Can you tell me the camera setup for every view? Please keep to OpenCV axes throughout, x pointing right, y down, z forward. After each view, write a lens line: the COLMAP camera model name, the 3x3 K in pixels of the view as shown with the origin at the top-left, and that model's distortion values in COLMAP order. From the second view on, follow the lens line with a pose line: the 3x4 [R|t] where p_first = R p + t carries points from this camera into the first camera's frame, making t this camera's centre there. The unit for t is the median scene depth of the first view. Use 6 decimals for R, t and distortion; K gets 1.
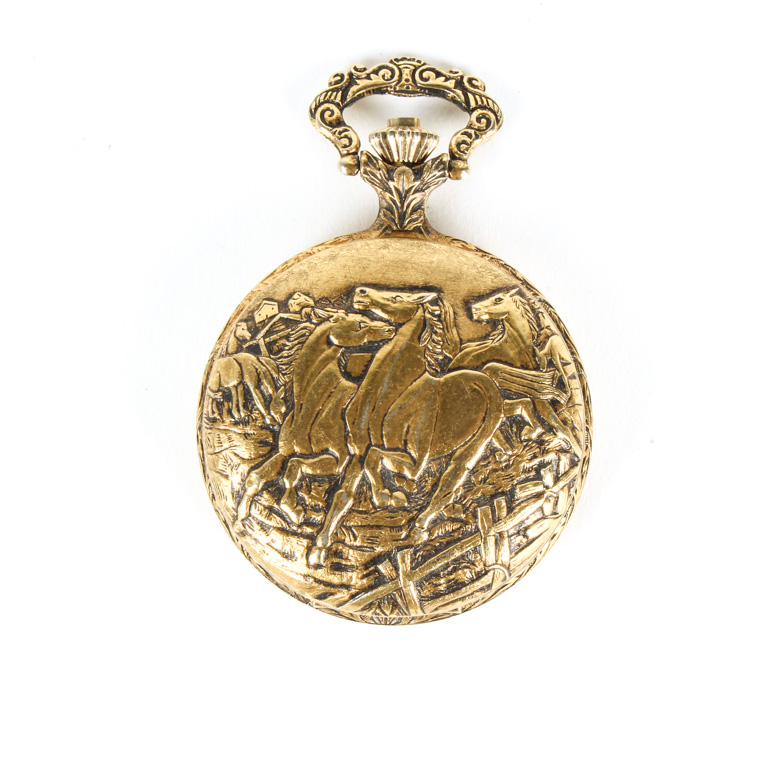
lens RADIAL K [[1582.3, 0, 390.5], [0, 1582.3, 390.5], [0, 0, 1]] dist [0.020918, -0.008401]
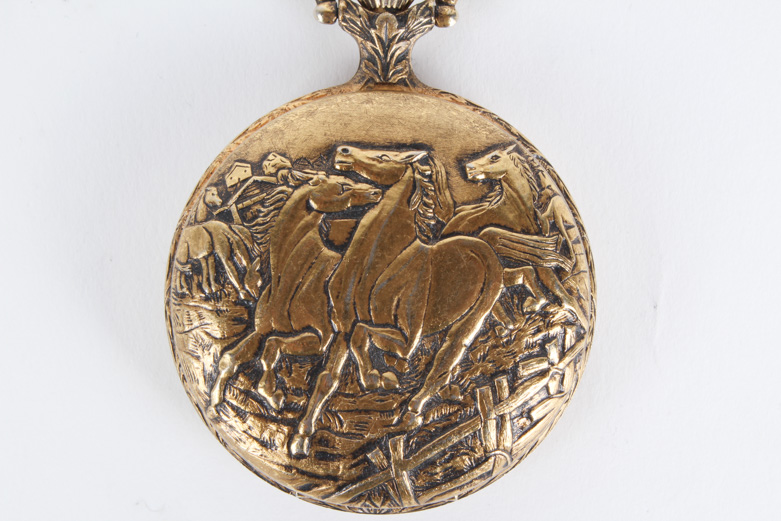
lens RADIAL K [[1411.6, 0, 390.5], [0, 1411.6, 260.5], [0, 0, 1]] dist [0.010408, 0.038140]
pose [[0.999533, -0.016940, 0.025430, -0.013133], [0.016529, 0.999730, 0.016305, -0.012615], [-0.025700, -0.015877, 0.999544, 0.193477]]
